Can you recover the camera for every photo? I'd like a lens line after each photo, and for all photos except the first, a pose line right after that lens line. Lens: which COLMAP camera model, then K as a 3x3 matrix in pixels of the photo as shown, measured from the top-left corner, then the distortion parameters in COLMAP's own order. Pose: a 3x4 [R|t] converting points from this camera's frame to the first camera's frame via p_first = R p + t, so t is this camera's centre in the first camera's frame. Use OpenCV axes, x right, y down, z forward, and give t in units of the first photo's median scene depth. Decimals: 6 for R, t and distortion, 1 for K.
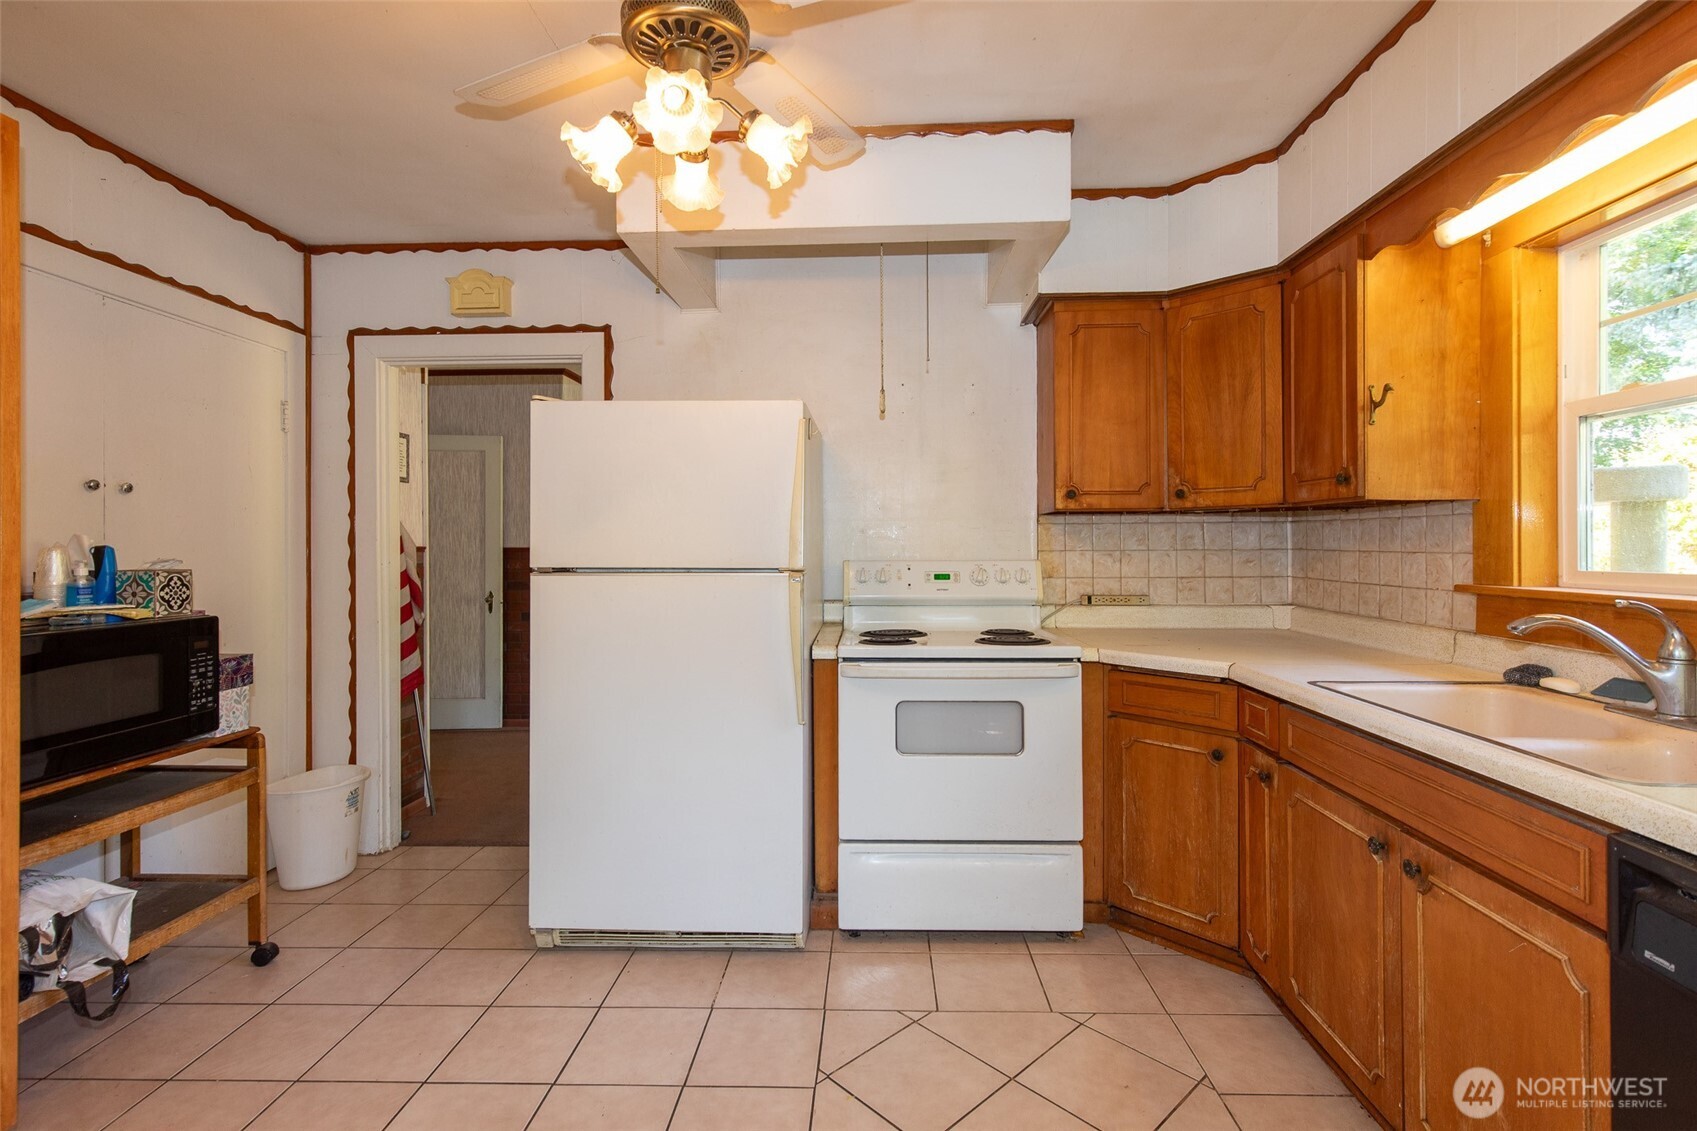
lens RADIAL K [[807.0, 0, 861.1], [0, 807.0, 549.0], [0, 0, 1]] dist [0.009268, -0.000528]
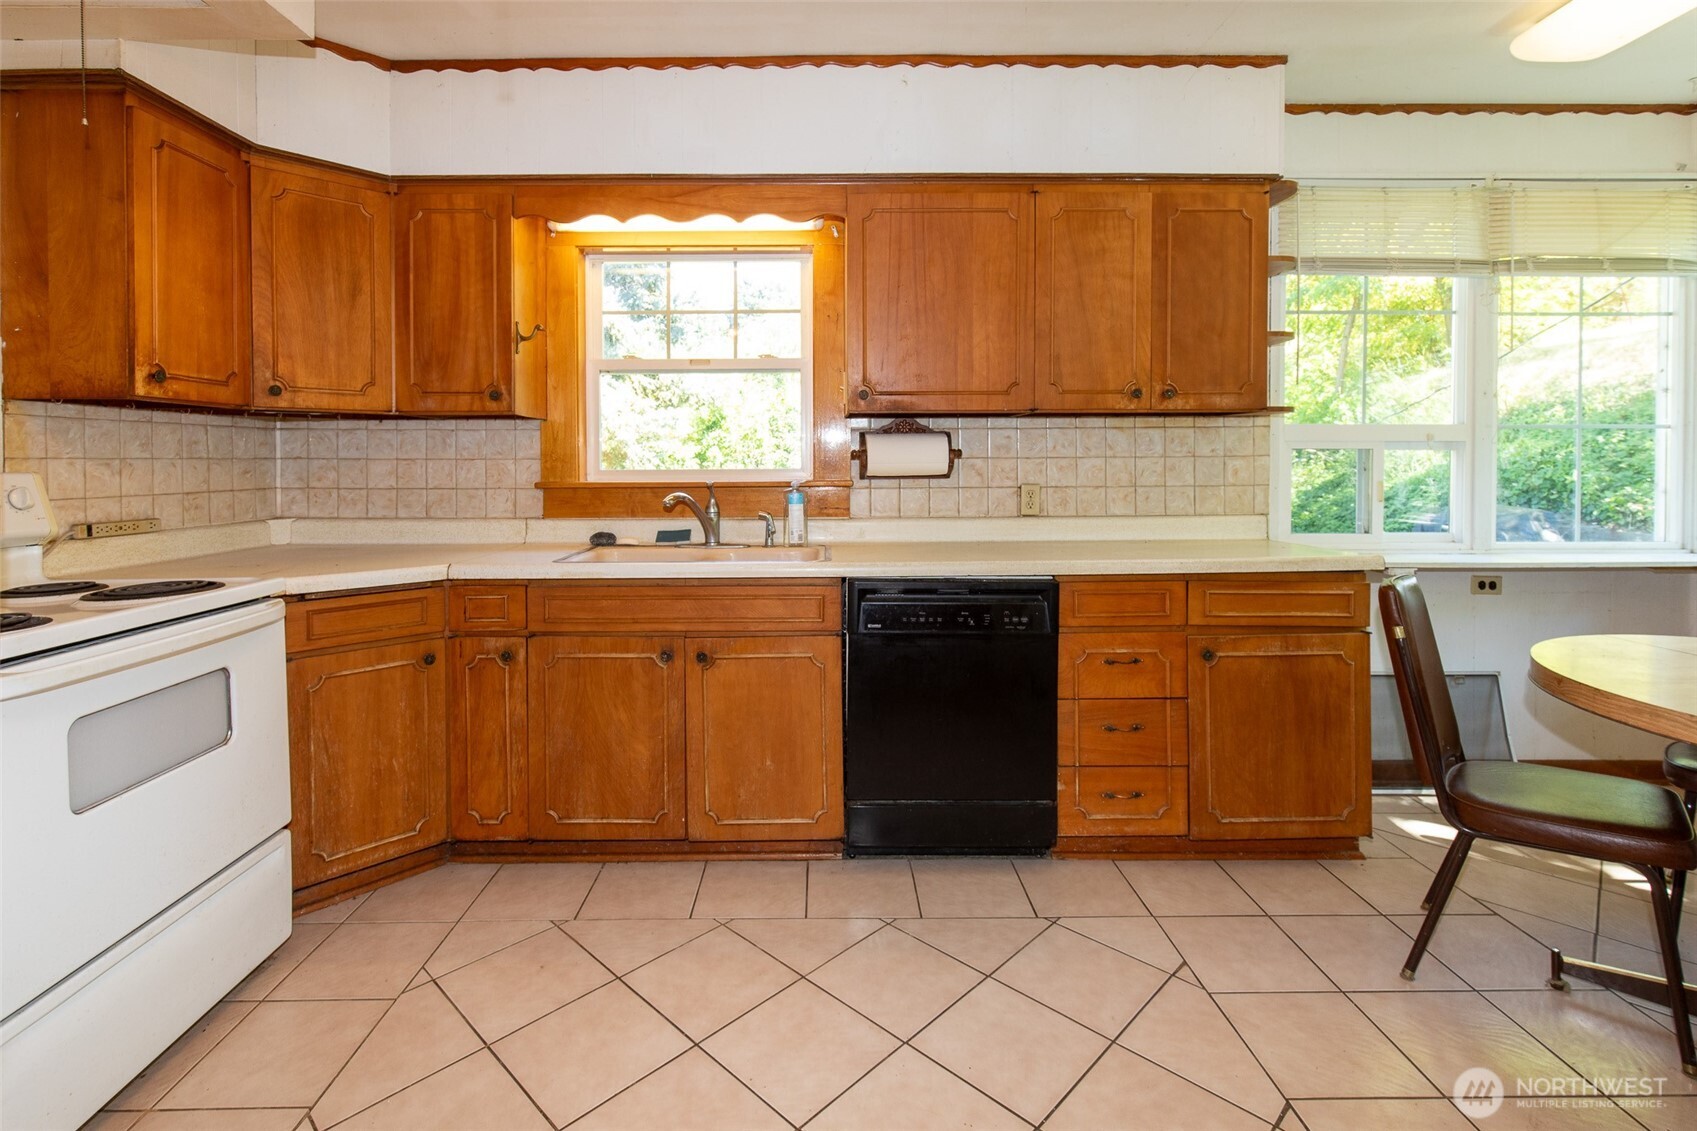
lens RADIAL K [[807.0, 0, 848.1], [0, 807.0, 475.5], [0, 0, 1]] dist [0.009268, -0.000528]
pose [[-0.054058, -0.013056, 0.998452, -0.537200], [0.010864, 0.999848, 0.013662, 0.017212], [-0.998479, 0.011586, -0.053908, 0.488263]]
